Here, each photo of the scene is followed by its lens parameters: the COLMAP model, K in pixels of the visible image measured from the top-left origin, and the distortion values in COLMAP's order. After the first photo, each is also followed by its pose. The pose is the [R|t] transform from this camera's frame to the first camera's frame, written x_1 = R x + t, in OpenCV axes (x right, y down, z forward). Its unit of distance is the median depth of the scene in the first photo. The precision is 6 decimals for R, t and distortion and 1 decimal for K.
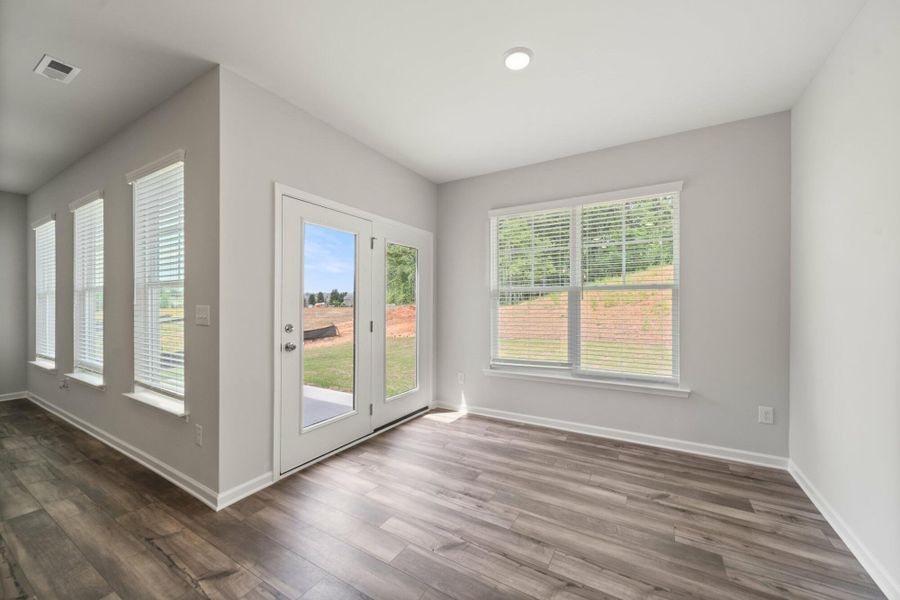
lens RADIAL K [[342.9, 0, 457.3], [0, 342.9, 303.6], [0, 0, 1]] dist [0.002145, 0.000134]
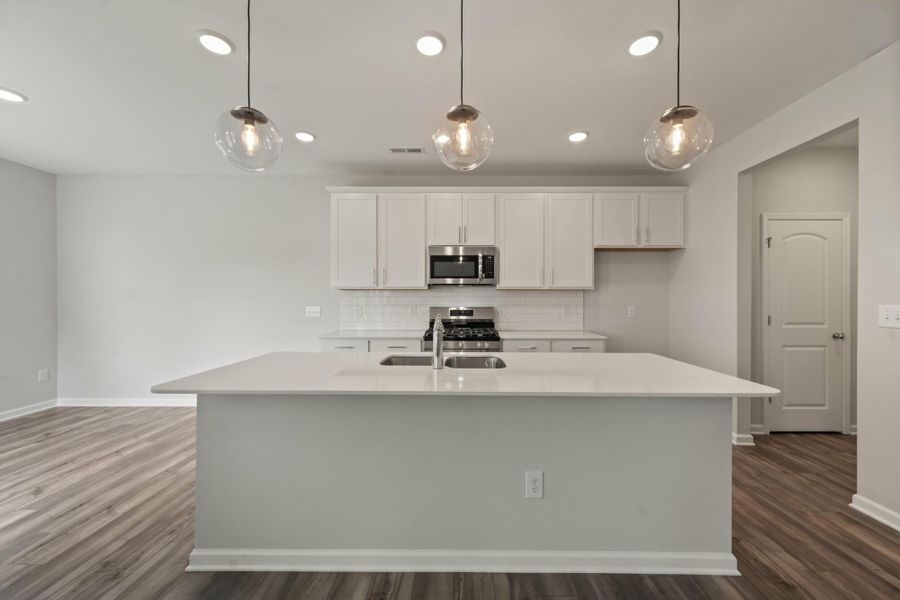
lens RADIAL K [[342.9, 0, 457.5], [0, 342.9, 303.0], [0, 0, 1]] dist [0.002145, 0.000134]
pose [[-0.494733, -0.013143, 0.868946, -0.983211], [0.003169, 0.999852, 0.016928, -0.003555], [-0.869039, 0.011128, -0.494618, 0.141870]]
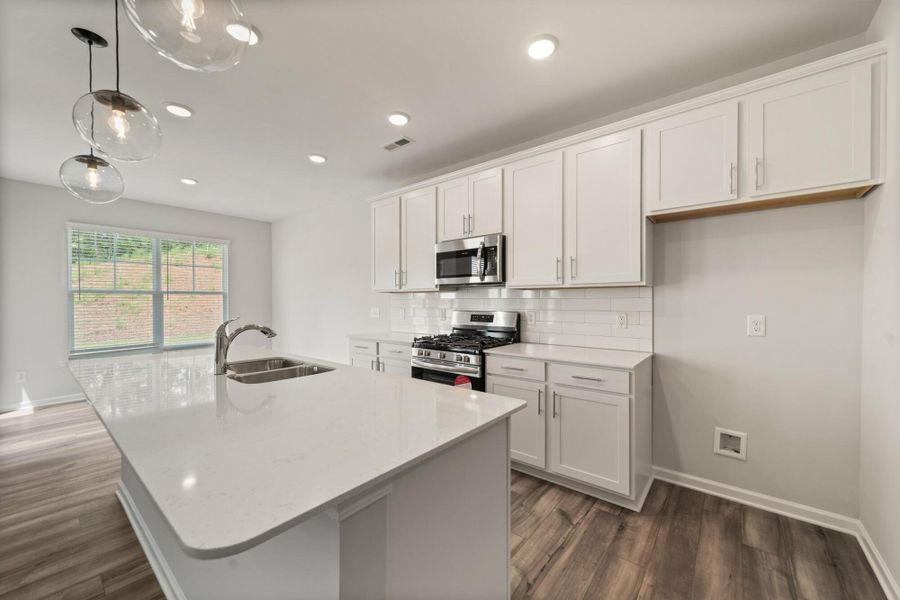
lens RADIAL K [[342.9, 0, 458.7], [0, 342.9, 303.9], [0, 0, 1]] dist [0.002145, 0.000134]
pose [[0.150666, -0.007196, 0.988559, -0.949846], [0.005513, 0.999964, 0.006439, 0.003149], [-0.988569, 0.004480, 0.150700, -0.520985]]
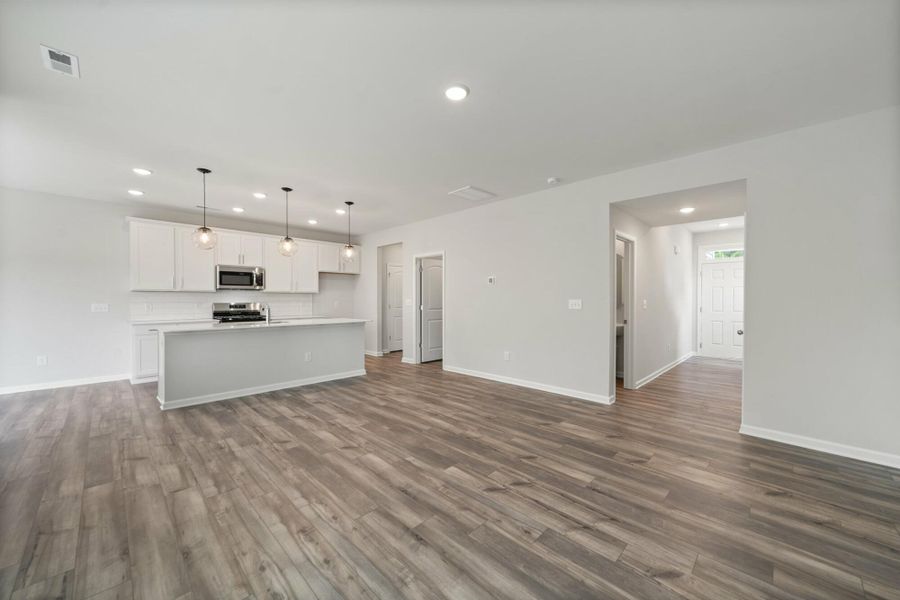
lens RADIAL K [[342.9, 0, 461.0], [0, 342.9, 303.0], [0, 0, 1]] dist [0.002145, 0.000134]
pose [[-0.972136, -0.003260, 0.234397, -1.606820], [0.001034, 0.999834, 0.018195, -0.002499], [-0.234417, 0.017931, -0.971971, 1.088414]]
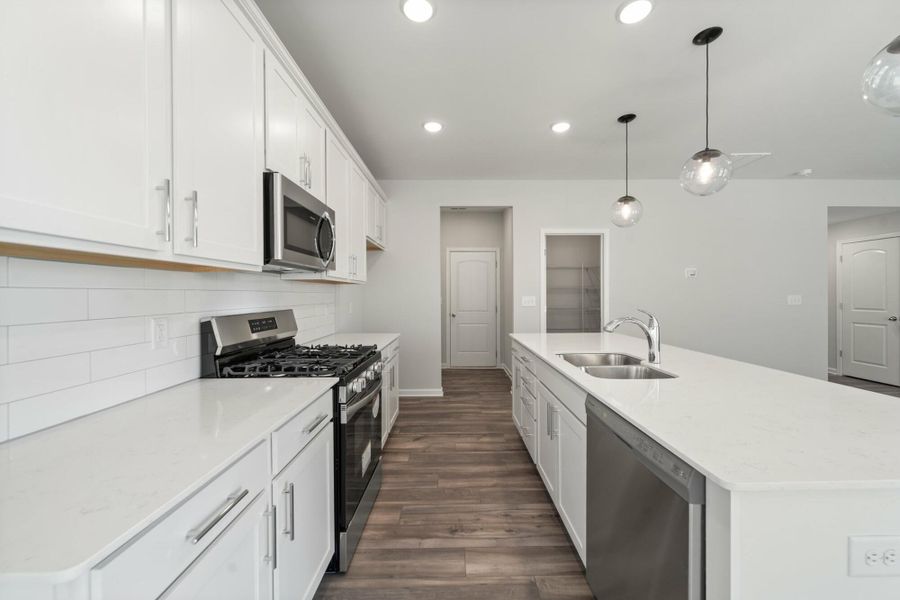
lens RADIAL K [[342.9, 0, 459.2], [0, 342.9, 295.6], [0, 0, 1]] dist [0.002145, 0.000134]
pose [[-0.858234, 0.004571, -0.513238, 0.024911], [0.001737, 0.999980, 0.006001, 0.000048], [0.513256, 0.004259, -0.858225, 0.200370]]
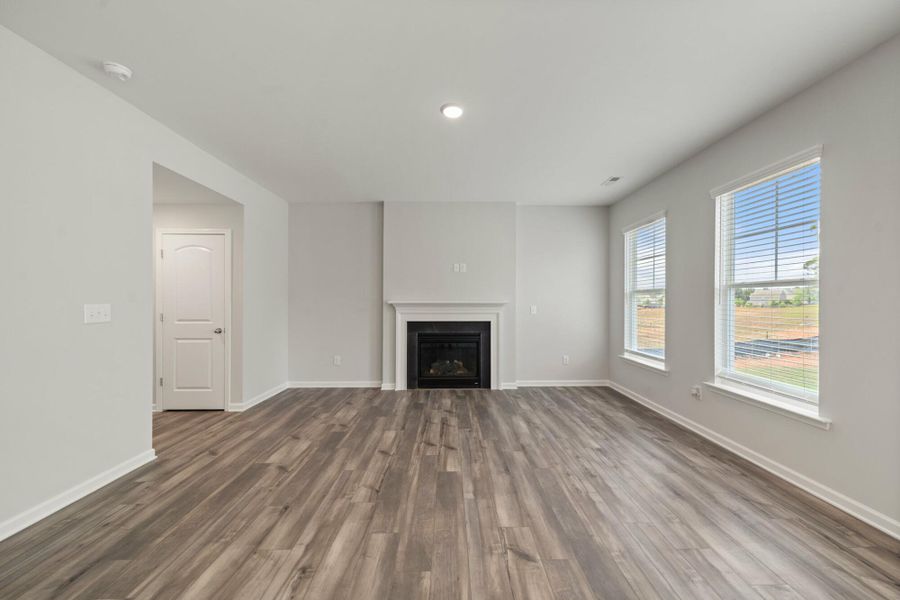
lens RADIAL K [[342.9, 0, 457.8], [0, 342.9, 300.5], [0, 0, 1]] dist [0.002145, 0.000134]
pose [[0.525759, 0.003293, -0.850628, -0.762373], [-0.007113, 0.999975, -0.000526, -0.003283], [0.850604, 0.006328, 0.525769, -0.011724]]
